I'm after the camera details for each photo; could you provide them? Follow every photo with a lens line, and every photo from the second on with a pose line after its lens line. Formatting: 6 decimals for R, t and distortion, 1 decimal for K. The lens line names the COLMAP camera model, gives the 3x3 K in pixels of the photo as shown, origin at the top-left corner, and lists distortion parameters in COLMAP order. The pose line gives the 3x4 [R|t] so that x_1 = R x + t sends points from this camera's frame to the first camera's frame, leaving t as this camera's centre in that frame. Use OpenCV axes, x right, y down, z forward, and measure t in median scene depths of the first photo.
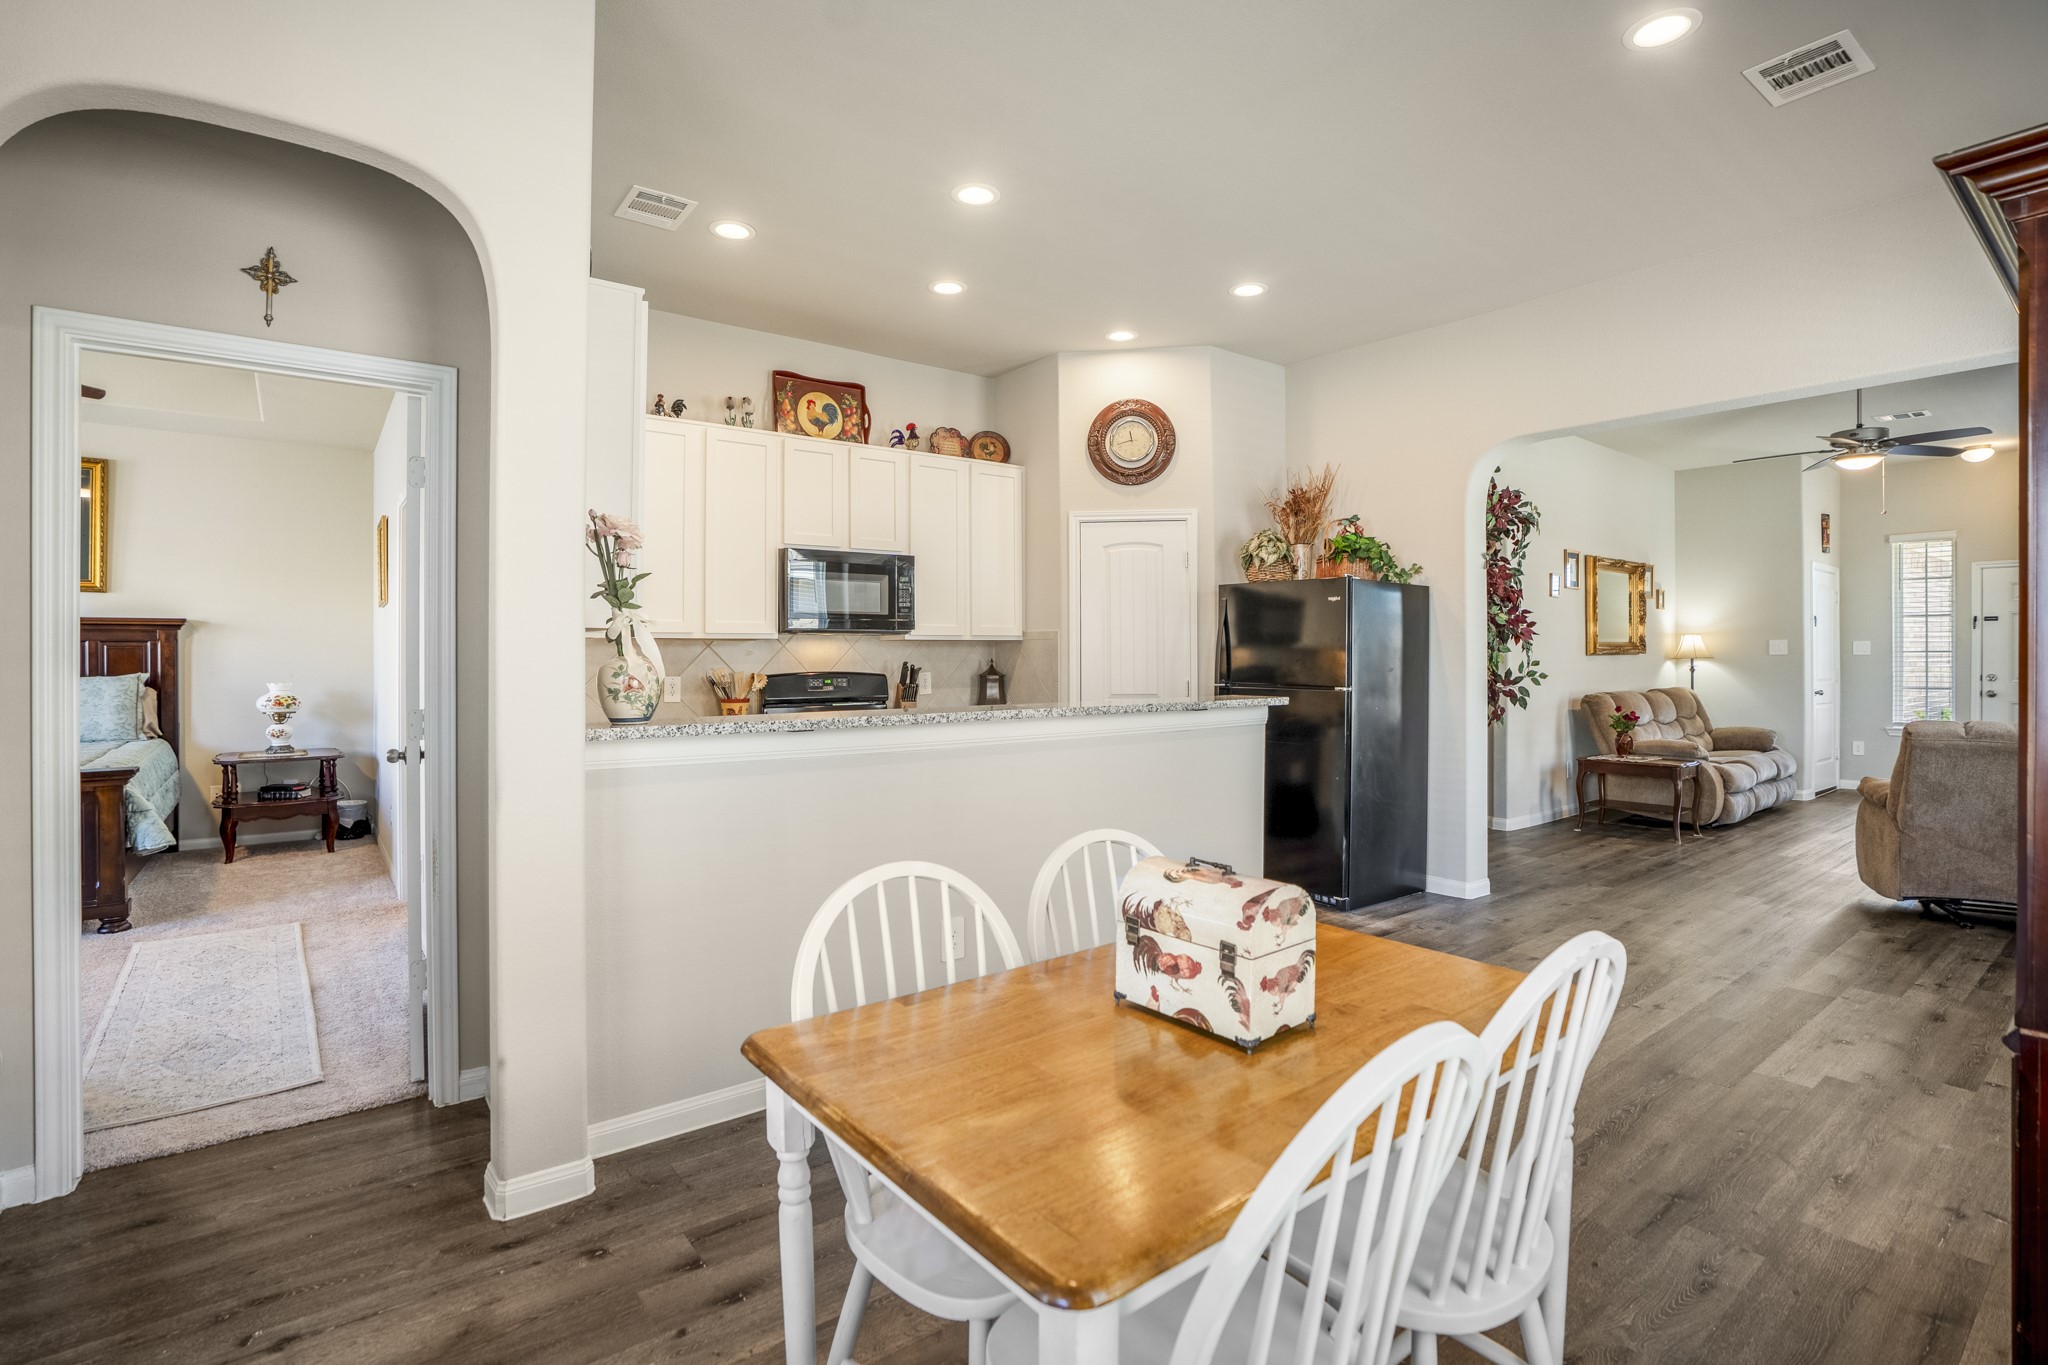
lens RADIAL K [[973.3, 0, 1005.5], [0, 973.3, 651.3], [0, 0, 1]] dist [-0.058849, 0.021350]
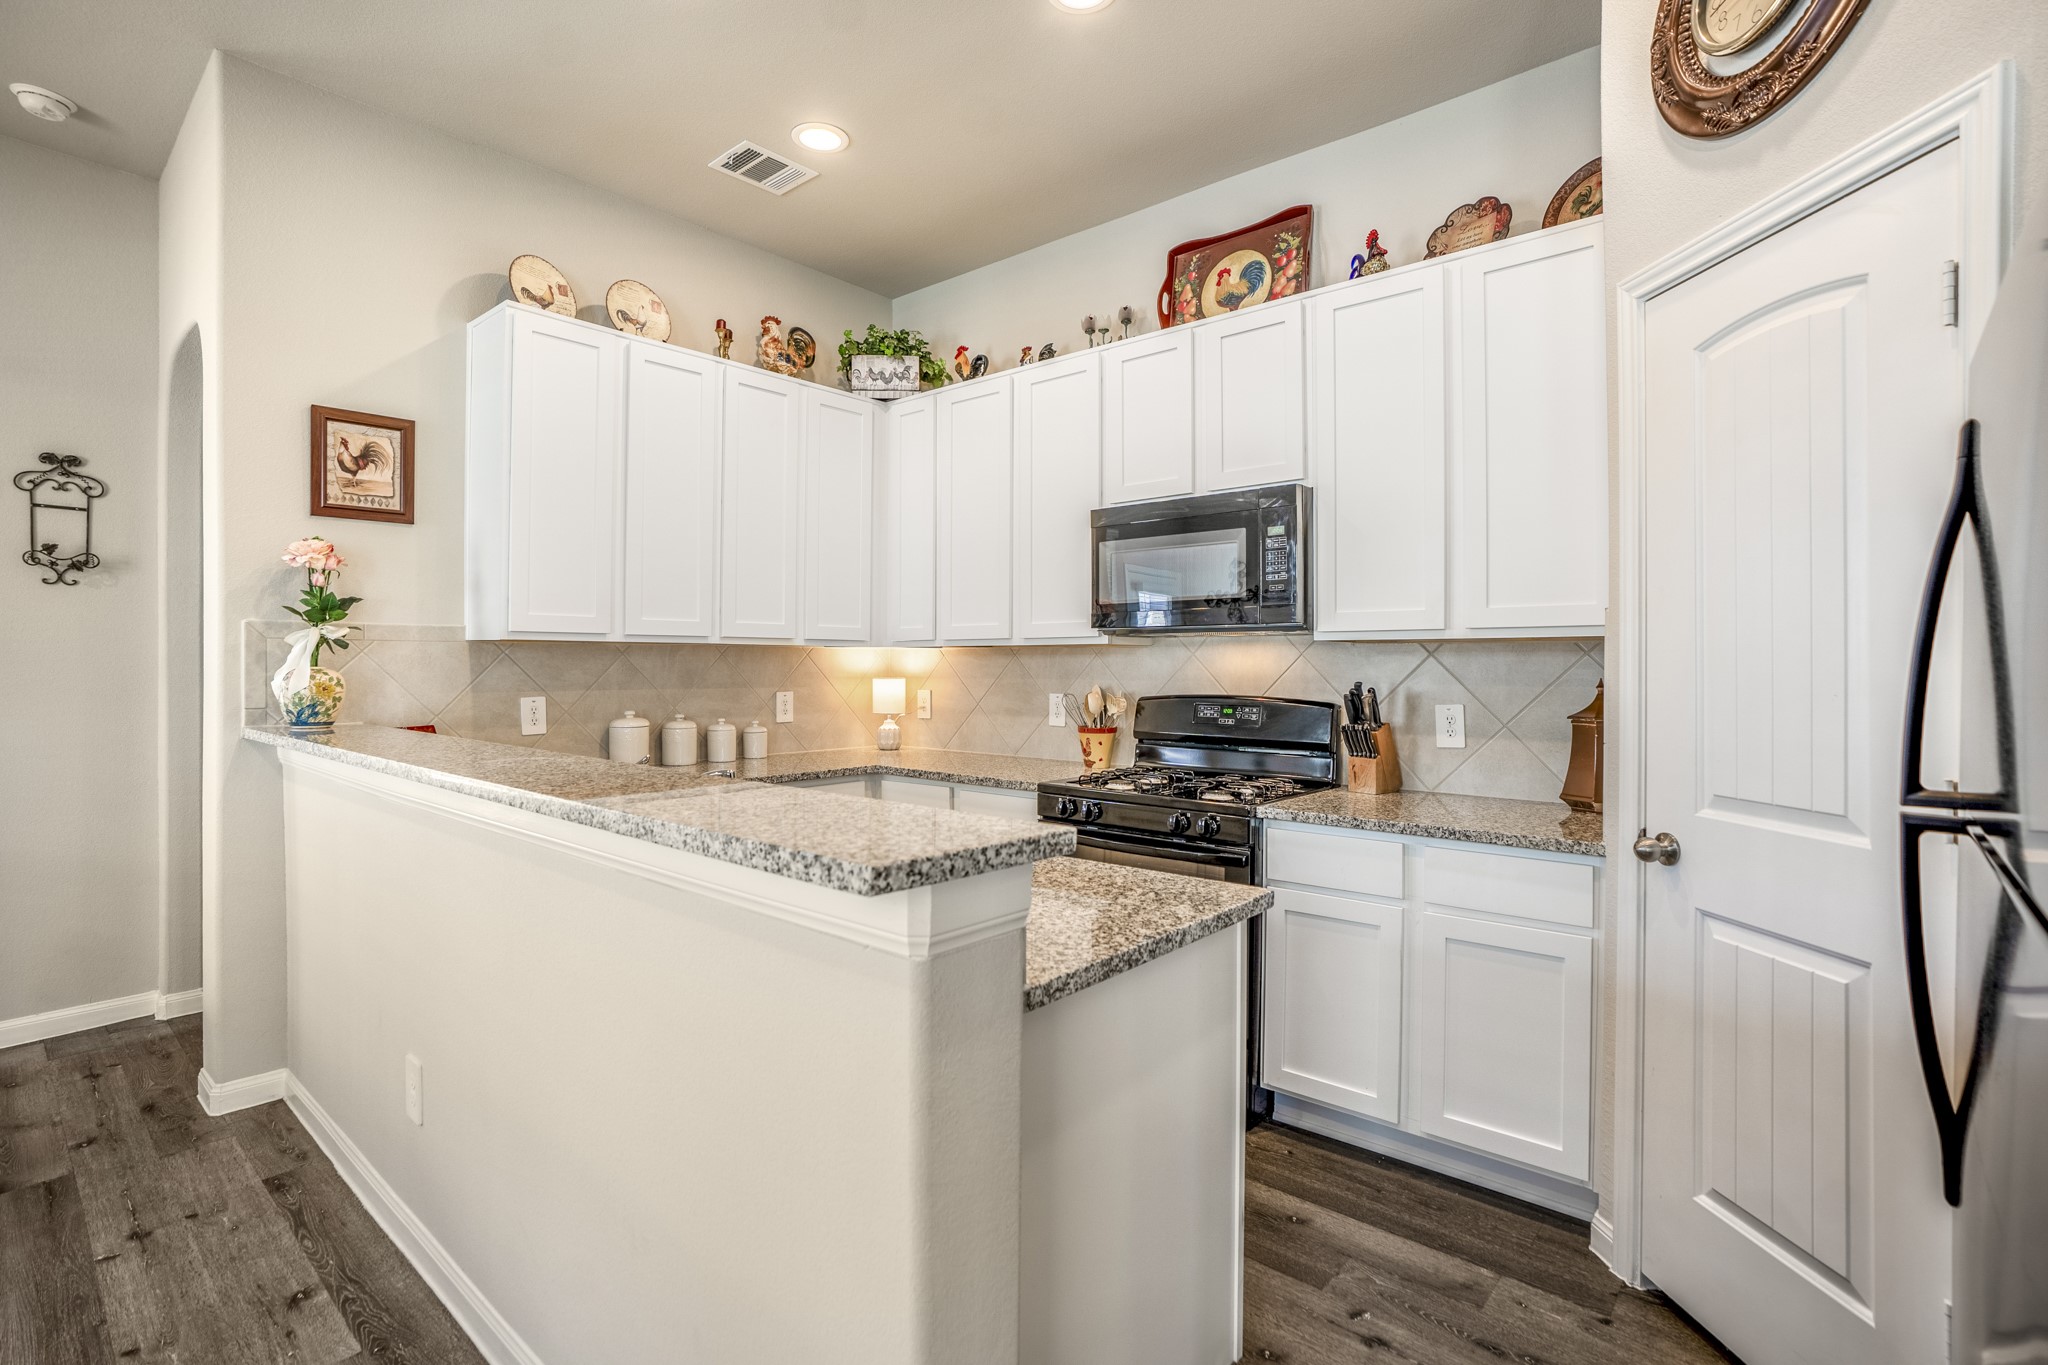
lens RADIAL K [[973.3, 0, 1031.3], [0, 973.3, 665.1], [0, 0, 1]] dist [-0.058849, 0.021350]
pose [[0.217562, 0.001386, -0.976046, 0.305738], [-0.002351, 0.999997, 0.000896, 0.001424], [0.976044, 0.002099, 0.217564, 0.574143]]
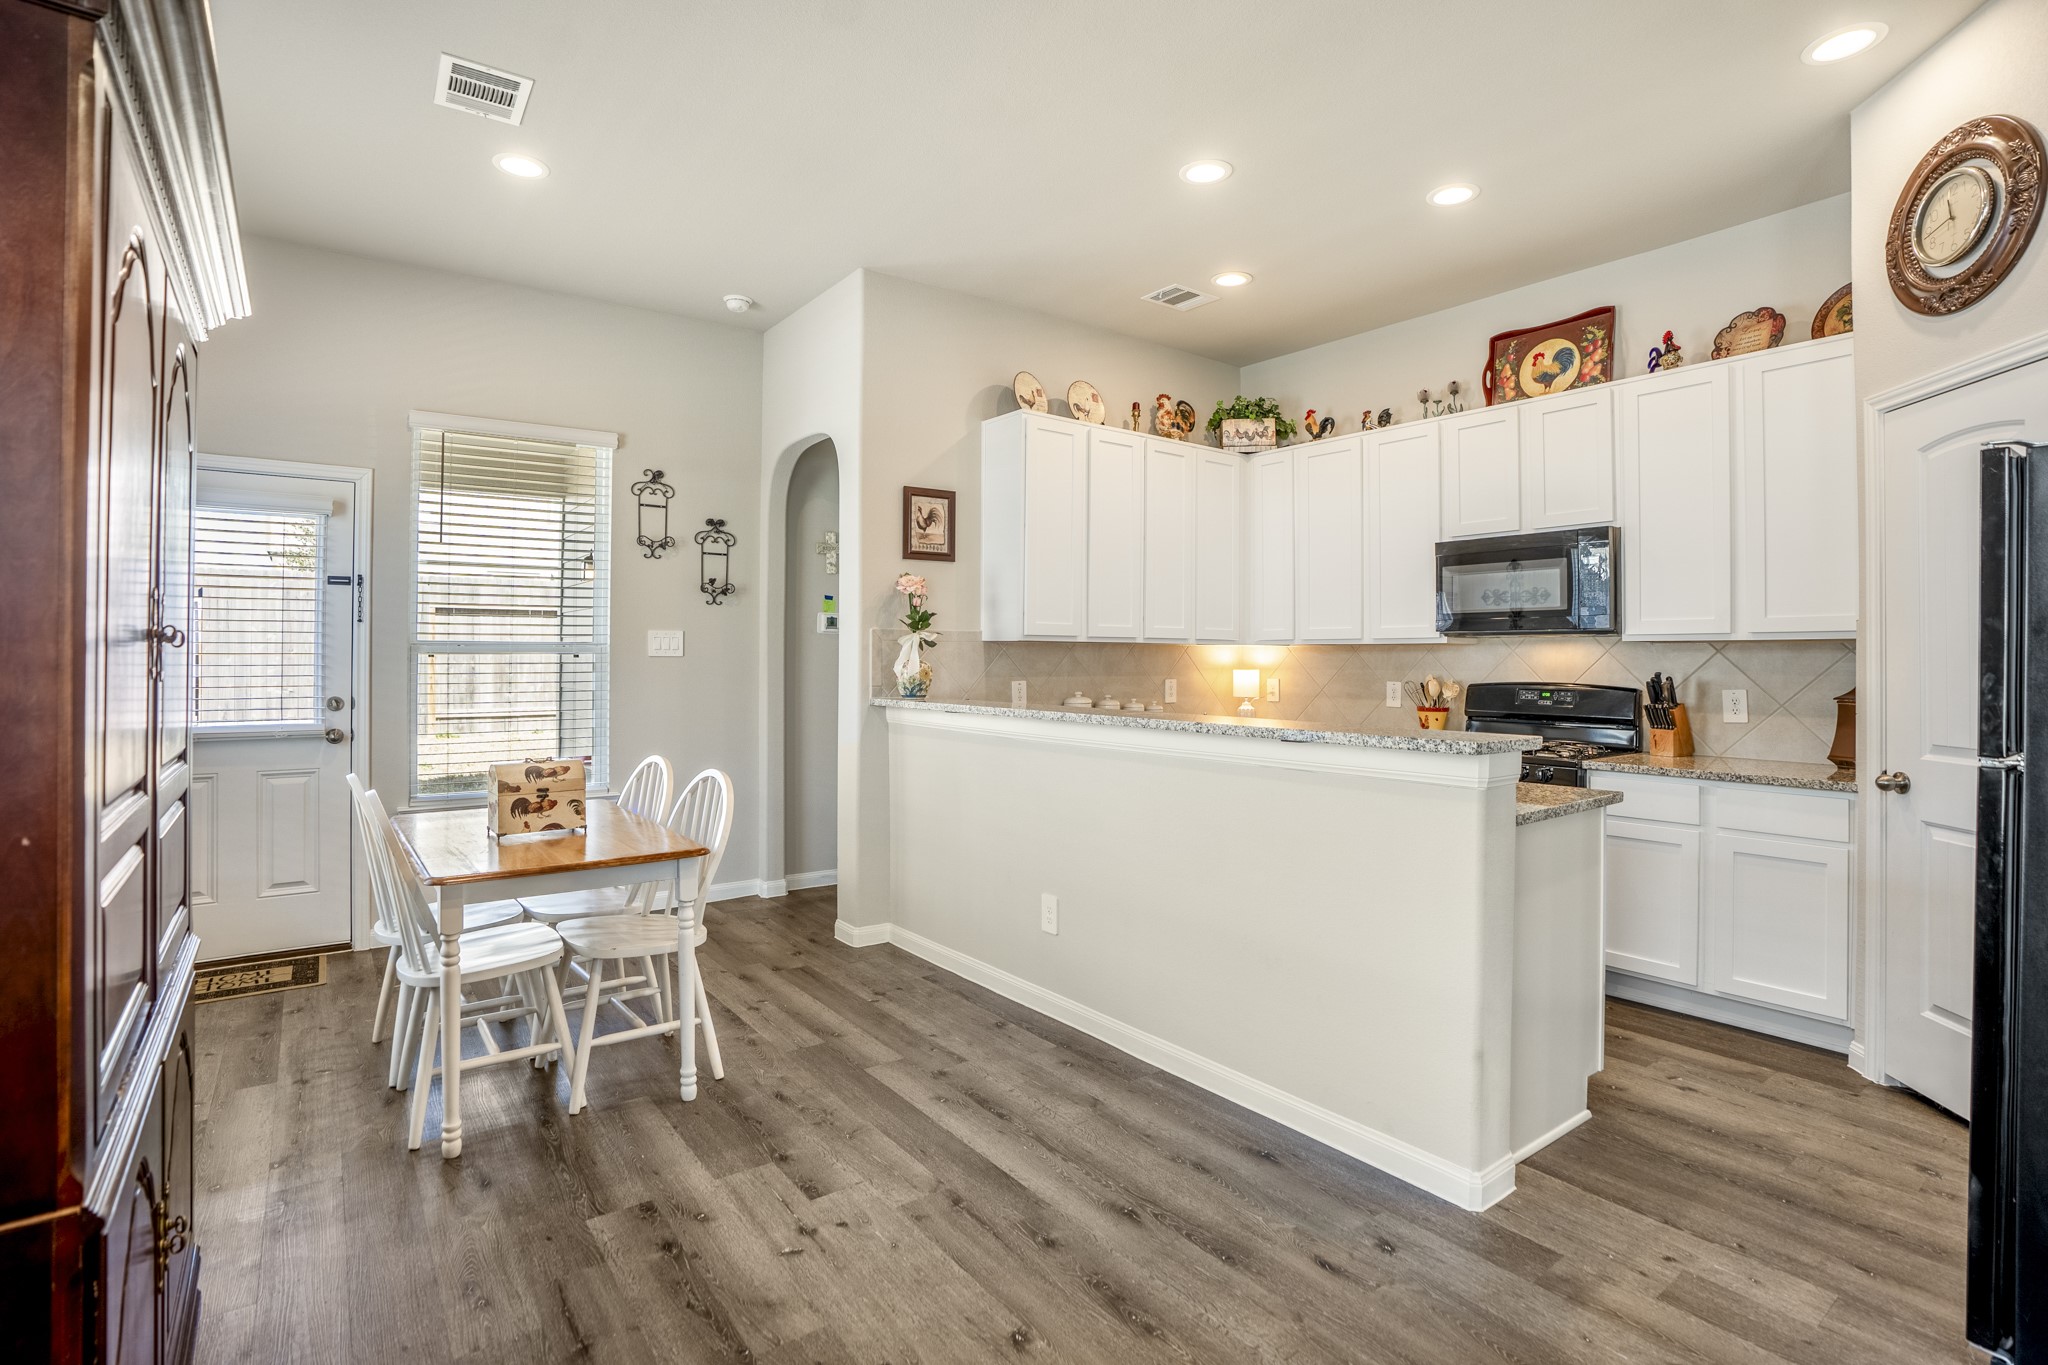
lens RADIAL K [[973.3, 0, 1037.1], [0, 973.3, 649.2], [0, 0, 1]] dist [-0.058849, 0.021350]
pose [[0.000652, -0.008590, -0.999963, 0.478041], [-0.004422, 0.999953, -0.008593, 0.001975], [0.999990, 0.004428, 0.000614, 0.444363]]
